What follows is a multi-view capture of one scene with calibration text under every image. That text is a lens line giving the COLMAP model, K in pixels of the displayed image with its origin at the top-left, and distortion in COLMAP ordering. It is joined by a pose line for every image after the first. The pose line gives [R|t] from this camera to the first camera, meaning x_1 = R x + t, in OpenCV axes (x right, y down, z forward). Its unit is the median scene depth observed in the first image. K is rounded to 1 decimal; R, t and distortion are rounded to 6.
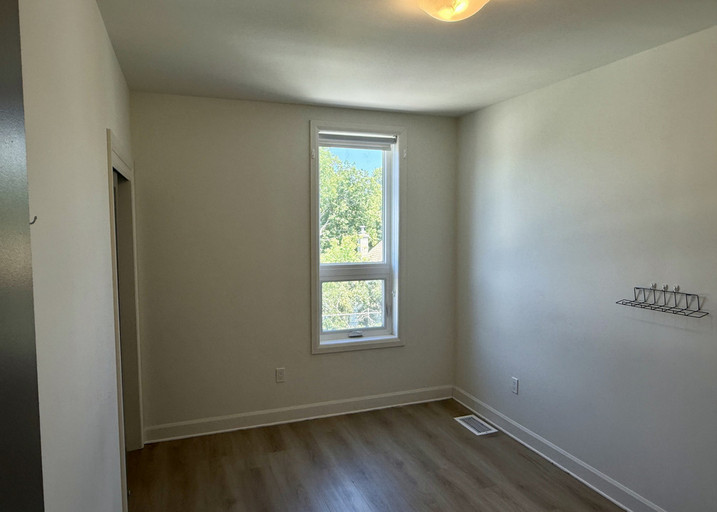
lens RADIAL K [[483.1, 0, 358.7], [0, 483.1, 257.1], [0, 0, 1]] dist [-0.000891, -0.000136]
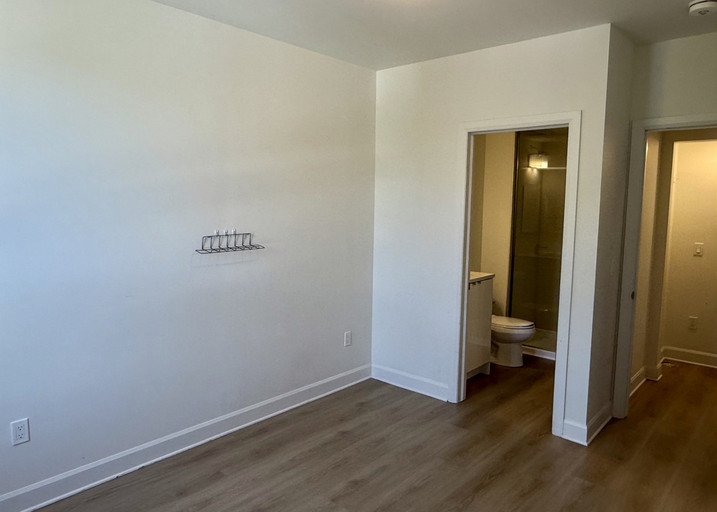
lens RADIAL K [[509.5, 0, 356.9], [0, 509.5, 255.4], [0, 0, 1]] dist [-0.060286, -0.003012]
pose [[-0.490209, -0.099042, 0.865959, -0.613880], [0.047599, 0.988998, 0.140060, -0.039015], [-0.870304, 0.109877, -0.480102, 1.332300]]
